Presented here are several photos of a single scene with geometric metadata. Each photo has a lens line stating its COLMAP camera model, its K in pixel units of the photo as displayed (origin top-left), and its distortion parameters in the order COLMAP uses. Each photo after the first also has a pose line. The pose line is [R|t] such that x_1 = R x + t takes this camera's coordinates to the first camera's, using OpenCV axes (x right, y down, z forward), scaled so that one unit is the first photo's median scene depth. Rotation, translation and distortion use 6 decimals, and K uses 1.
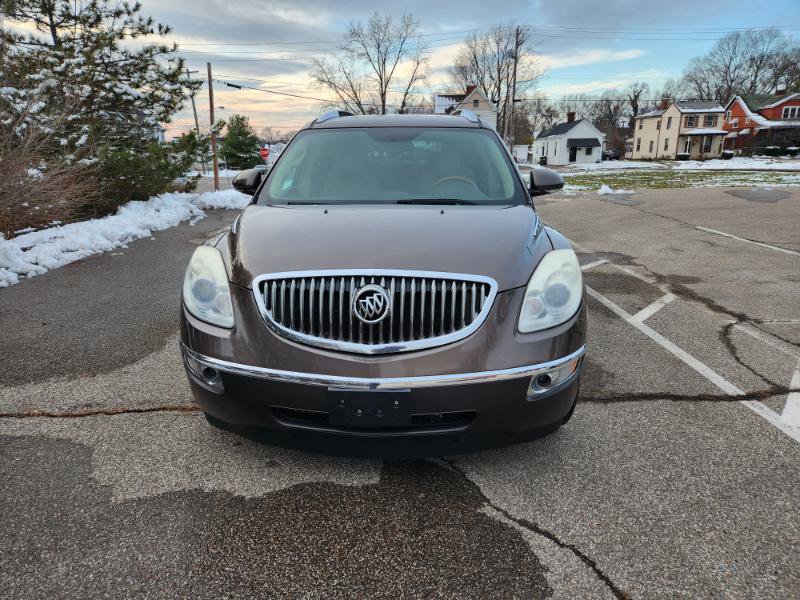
lens RADIAL K [[529.6, 0, 390.3], [0, 529.6, 299.1], [0, 0, 1]] dist [0.079013, -0.065722]
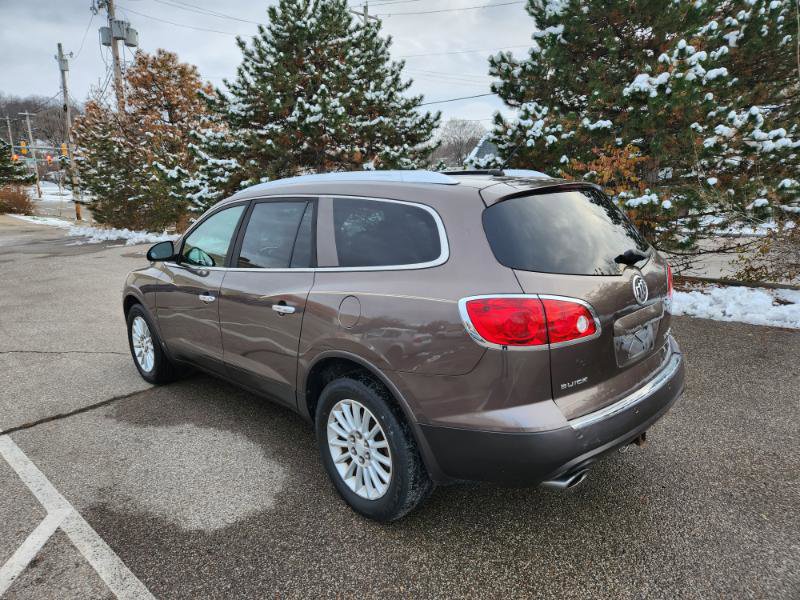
lens RADIAL K [[528.4, 0, 398.0], [0, 528.4, 288.9], [0, 0, 1]] dist [0.077785, -0.064257]
pose [[-0.672449, 0.164250, -0.721689, 0.276947], [-0.162942, 0.918291, 0.360820, -0.225795], [0.721985, 0.360226, -0.590741, 0.719858]]
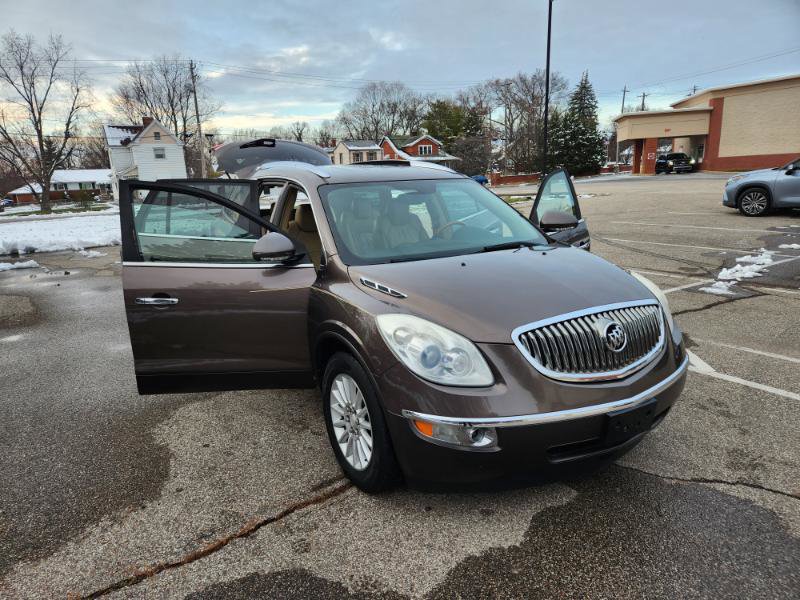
lens RADIAL K [[530.3, 0, 387.8], [0, 530.3, 304.1], [0, 0, 1]] dist [0.079424, -0.066647]
pose [[0.841951, -0.148550, 0.518701, -0.215874], [0.173193, 0.984887, 0.000934, -0.029863], [-0.511001, 0.089050, 0.854955, 0.045815]]
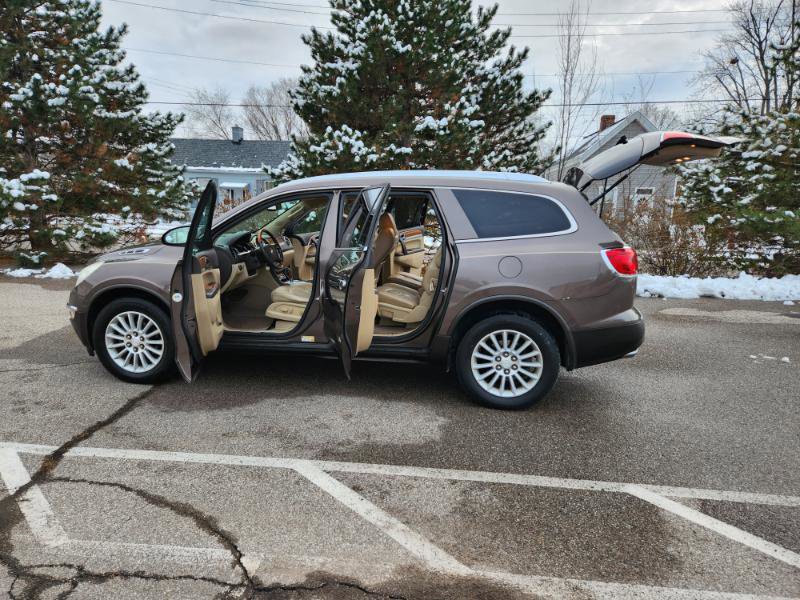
lens RADIAL K [[524.8, 0, 388.3], [0, 524.8, 297.9], [0, 0, 1]] dist [0.088475, -0.075464]
pose [[-0.101797, 0.182133, -0.977990, 0.487574], [-0.282060, 0.937469, 0.203945, -0.149580], [0.953981, 0.296613, -0.044060, 0.494312]]
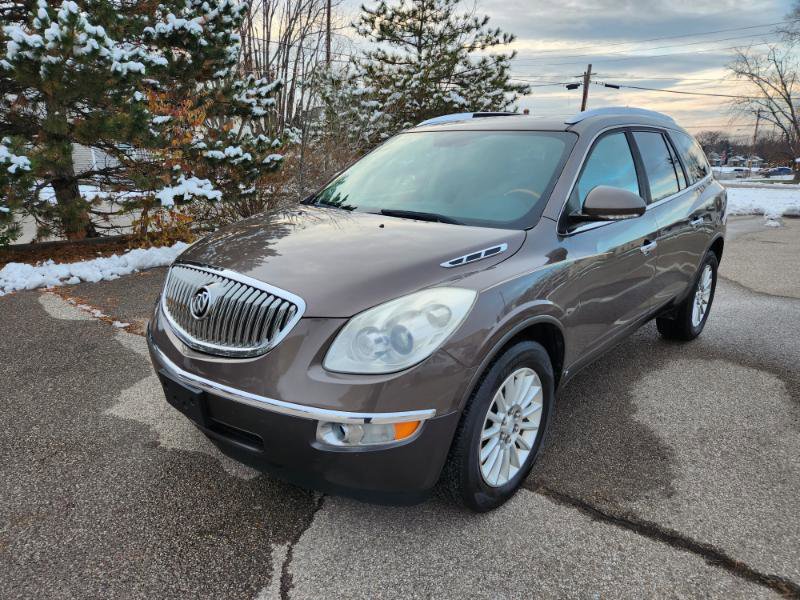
lens RADIAL K [[528.6, 0, 391.4], [0, 528.6, 301.4], [0, 0, 1]] dist [0.078934, -0.064176]
pose [[0.775405, 0.191322, -0.601783, 0.176867], [-0.191566, 0.979356, 0.064527, -0.025774], [0.601706, 0.065247, 0.796048, 0.079023]]
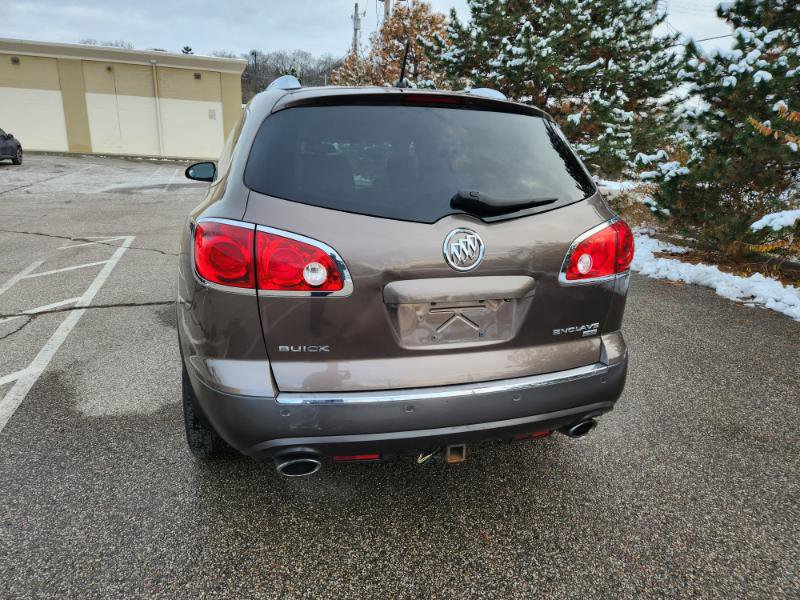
lens RADIAL K [[528.7, 0, 400.4], [0, 528.7, 301.9], [0, 0, 1]] dist [0.079890, -0.066853]
pose [[-0.941232, 0.071507, -0.330106, 0.097329], [-0.112502, 0.855154, 0.506018, -0.223881], [0.318475, 0.513418, -0.796854, 0.794622]]
